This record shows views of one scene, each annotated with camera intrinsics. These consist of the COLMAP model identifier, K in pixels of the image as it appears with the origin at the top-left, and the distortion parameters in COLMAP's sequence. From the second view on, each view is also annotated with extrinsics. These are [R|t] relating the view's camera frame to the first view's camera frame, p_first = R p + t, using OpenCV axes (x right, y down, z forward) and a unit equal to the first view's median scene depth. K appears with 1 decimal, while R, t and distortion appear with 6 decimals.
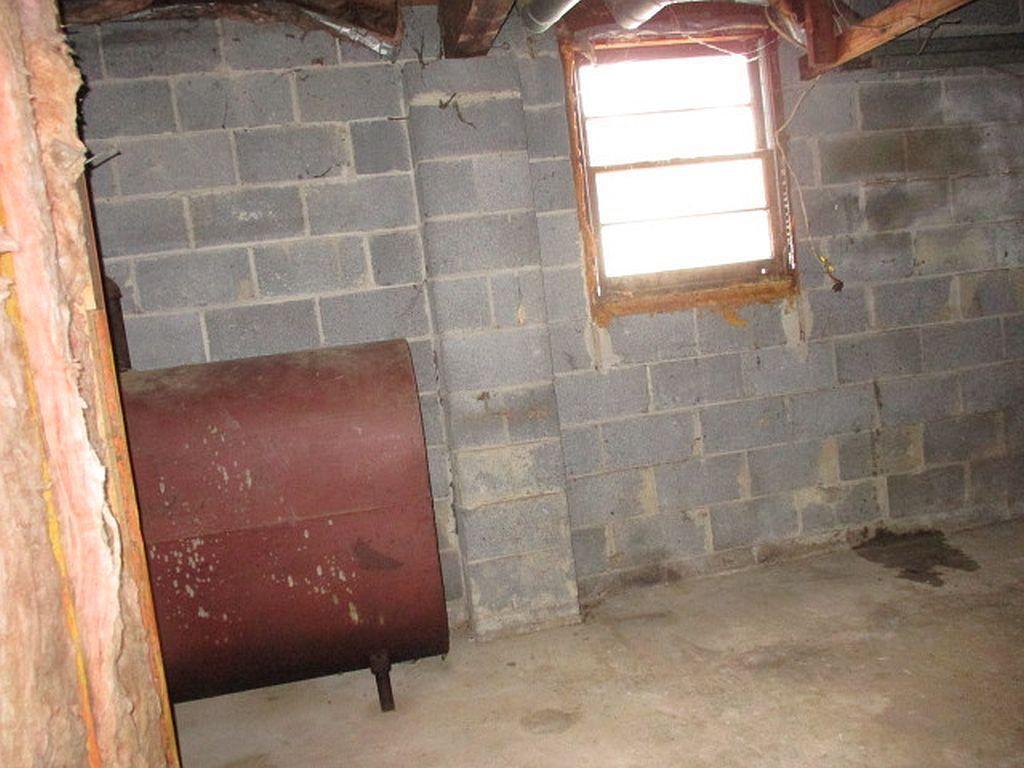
lens RADIAL K [[861.7, 0, 514.8], [0, 861.7, 378.3], [0, 0, 1]] dist [-0.023188, 0.016162]
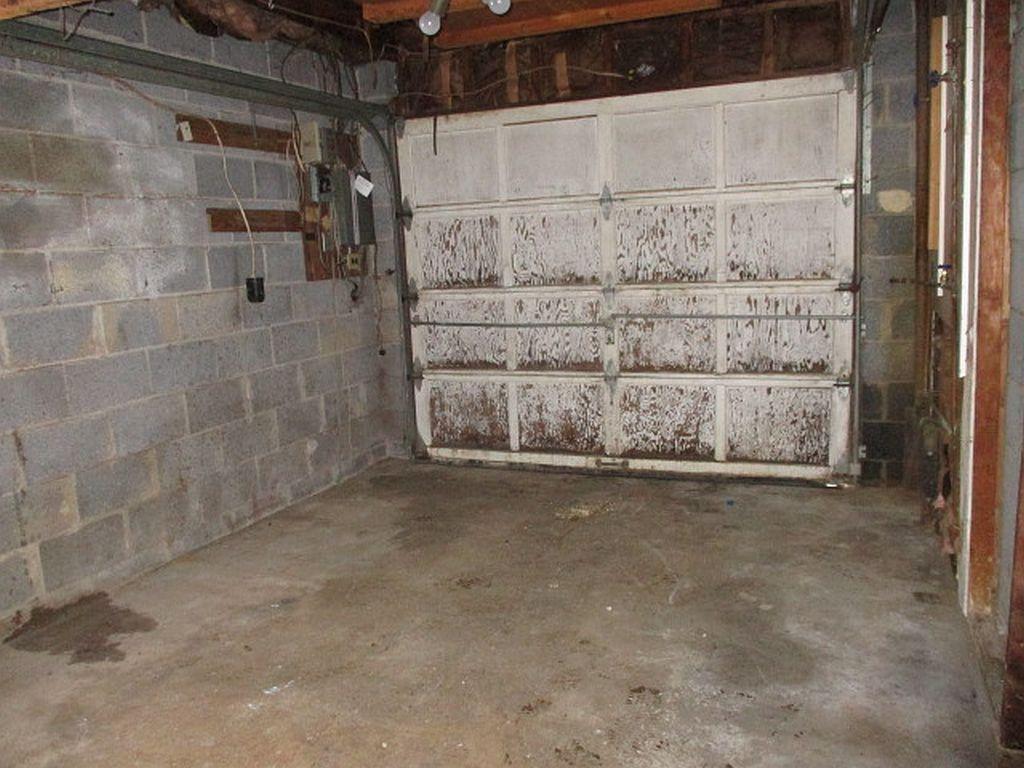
lens RADIAL K [[861.7, 0, 514.8], [0, 861.7, 378.3], [0, 0, 1]] dist [-0.023188, 0.016162]
pose [[0.551111, -0.049875, 0.832940, 0.002800], [0.075997, 0.997064, 0.009419, -0.018643], [-0.830964, 0.058110, 0.553283, 0.144998]]
